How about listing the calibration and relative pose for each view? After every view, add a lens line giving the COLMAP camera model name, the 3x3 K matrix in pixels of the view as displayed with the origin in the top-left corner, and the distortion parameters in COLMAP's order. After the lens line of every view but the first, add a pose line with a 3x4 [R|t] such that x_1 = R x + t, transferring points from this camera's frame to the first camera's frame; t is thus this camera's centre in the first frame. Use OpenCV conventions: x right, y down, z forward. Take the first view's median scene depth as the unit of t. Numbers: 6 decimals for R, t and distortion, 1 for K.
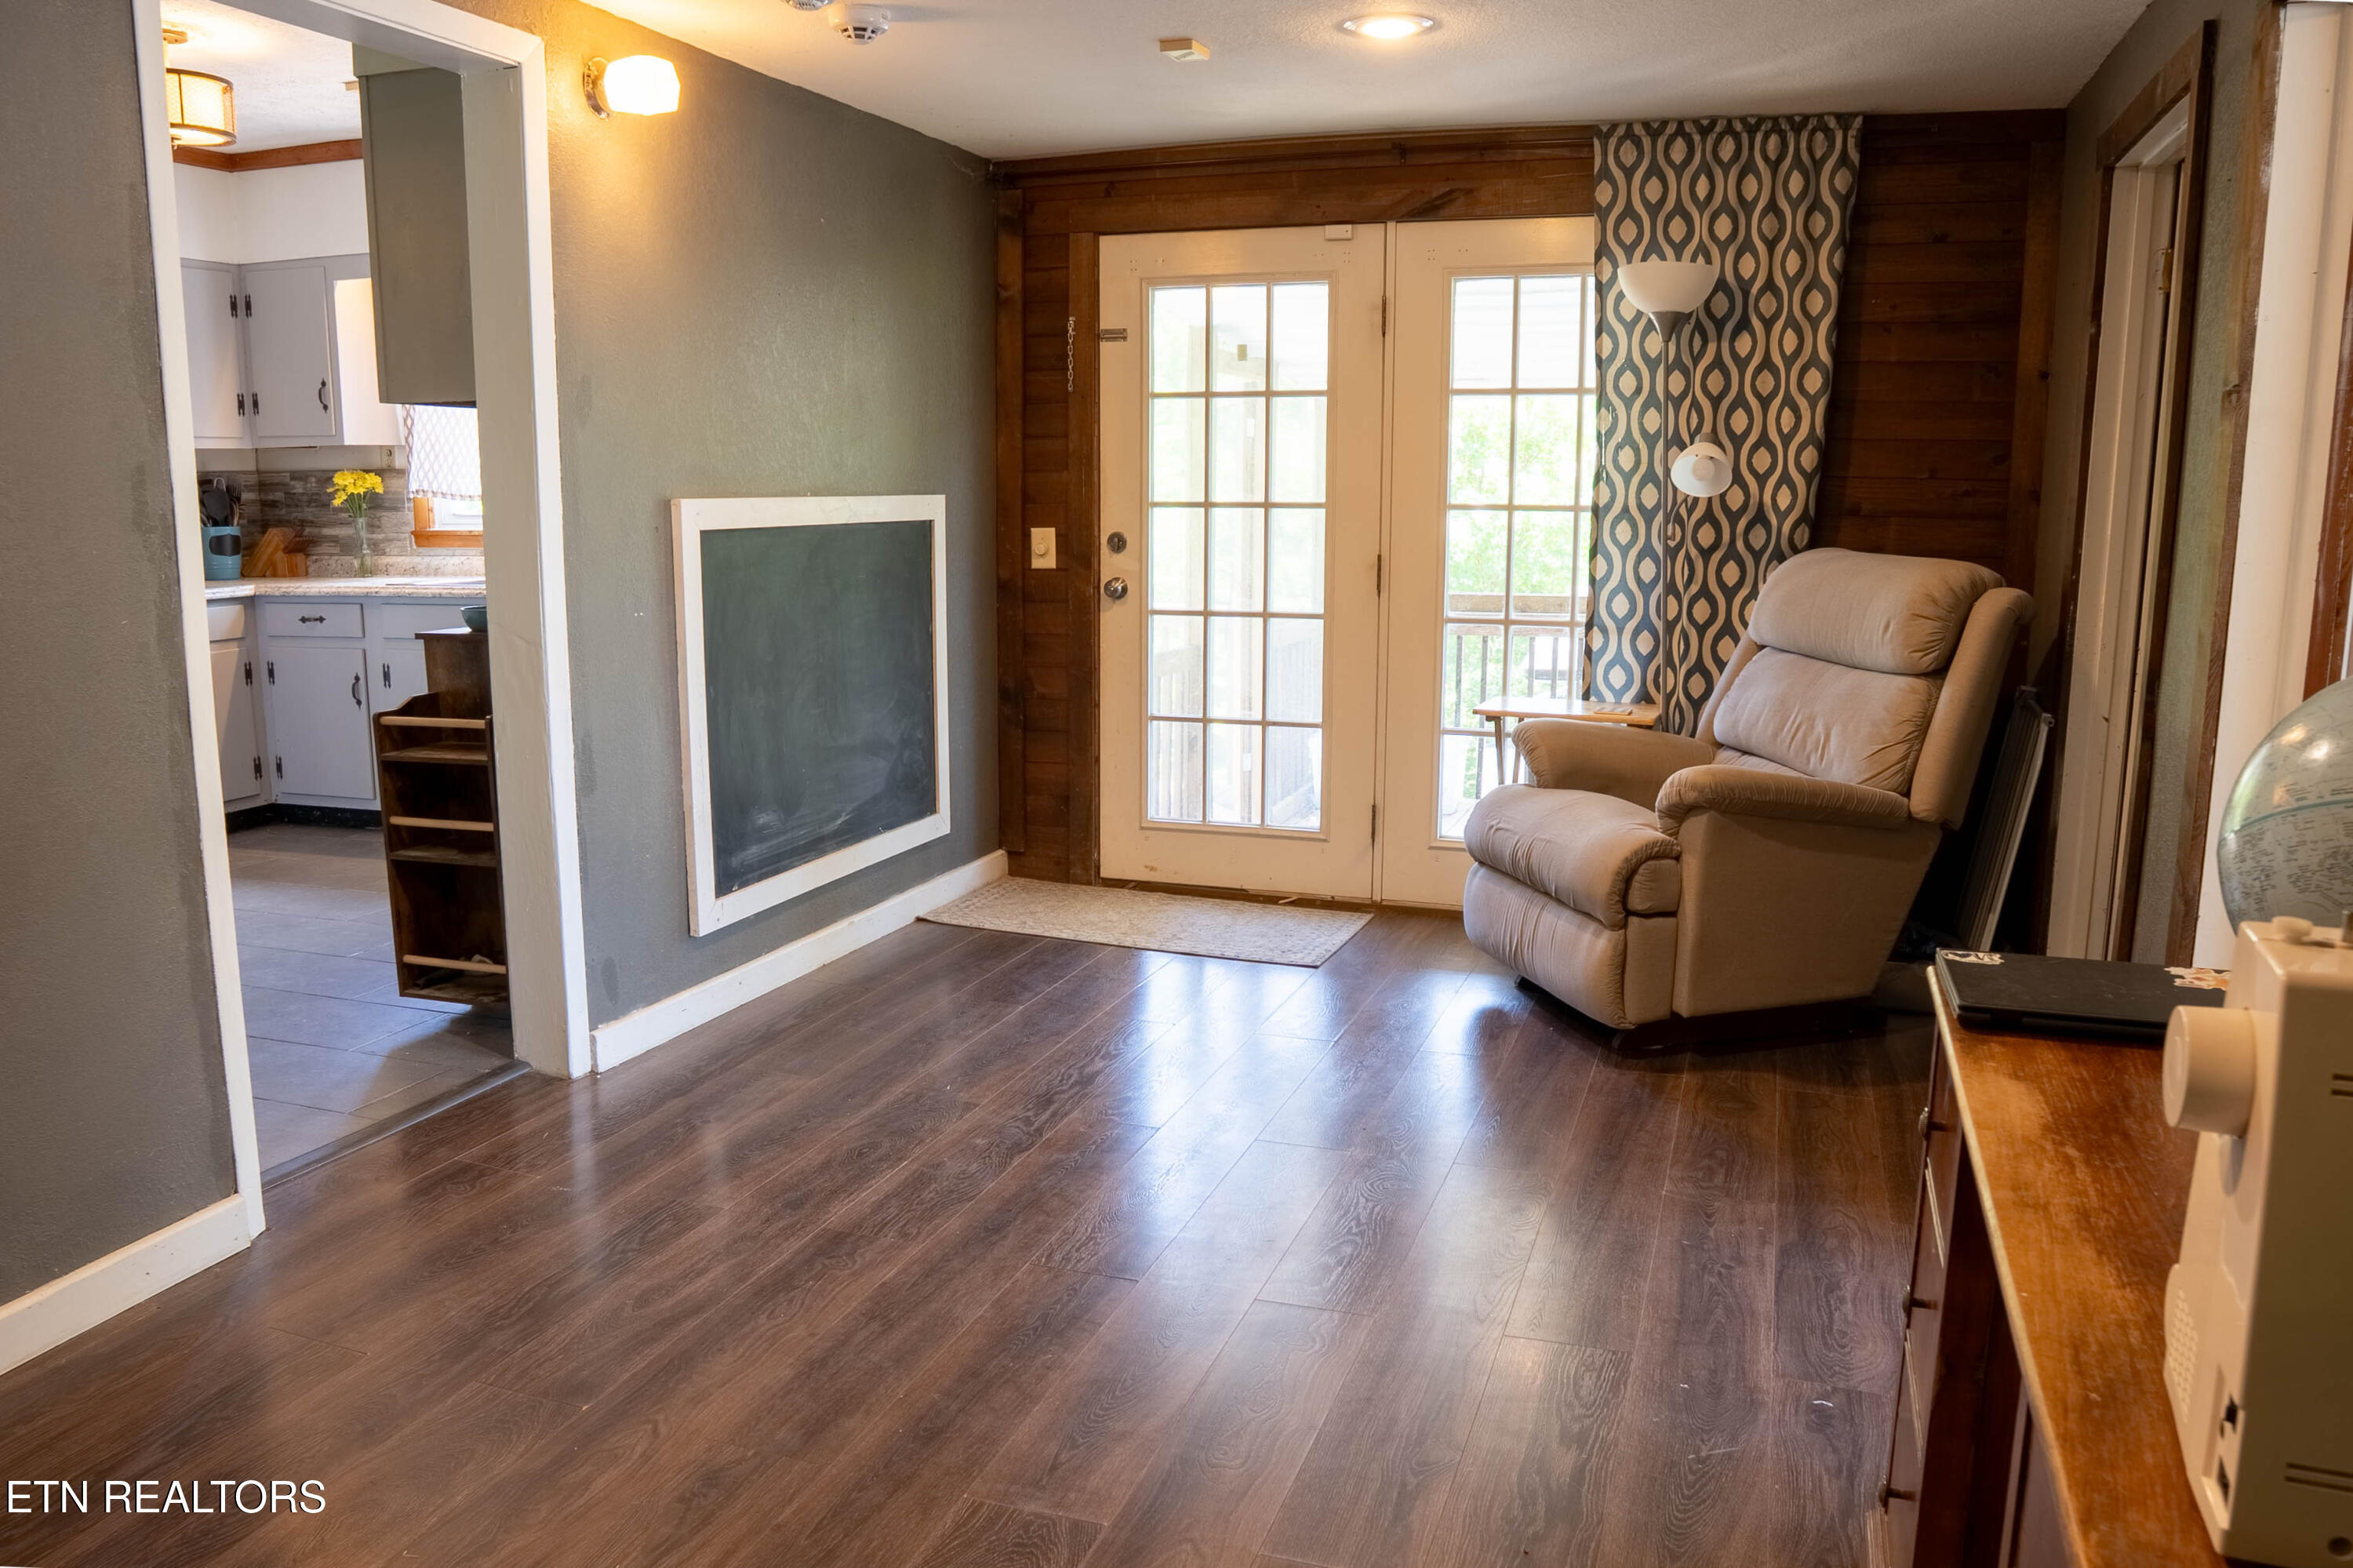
lens RADIAL K [[1776.5, 0, 1176.5], [0, 1776.5, 784.0], [0, 0, 1]] dist [-0.108885, 0.076476]
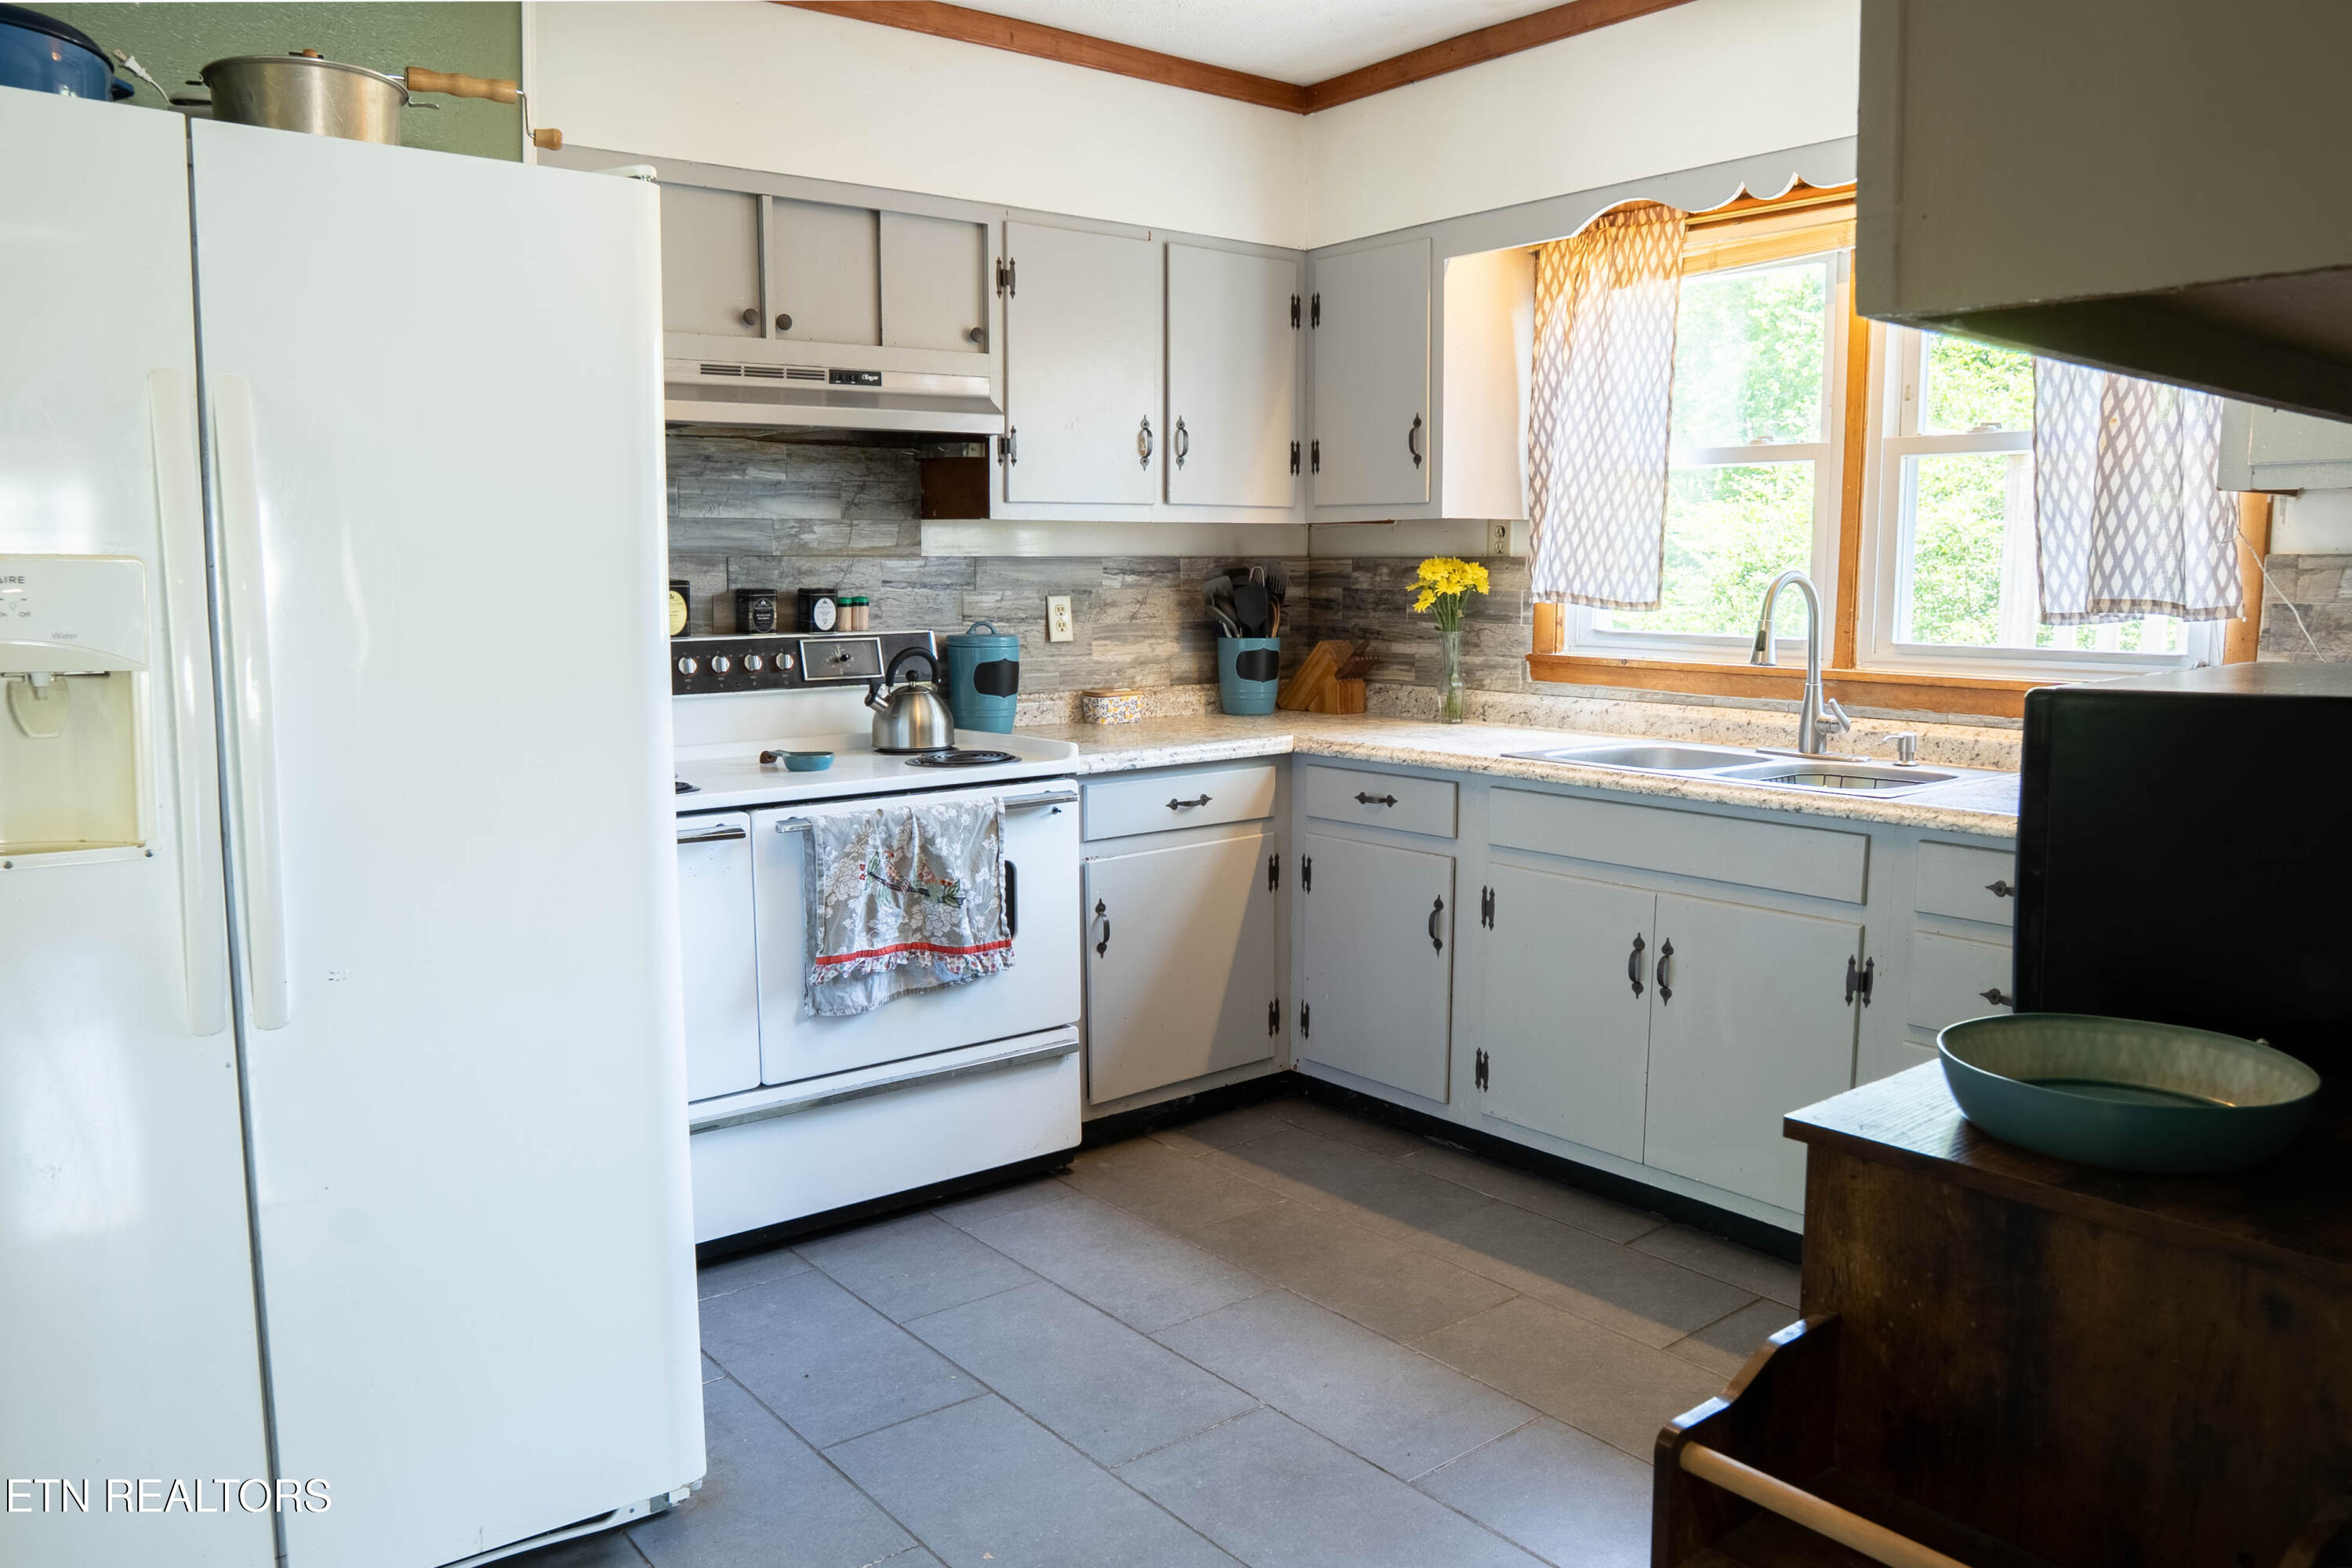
lens RADIAL K [[1690.5, 0, 1176.0], [0, 1690.5, 784.0], [0, 0, 1]] dist [-0.111080, 0.078806]
pose [[0.851651, 0.068108, -0.519665, -0.179374], [-0.088623, 0.995957, -0.014707, -0.061652], [0.516562, 0.058579, 0.854243, 0.327200]]
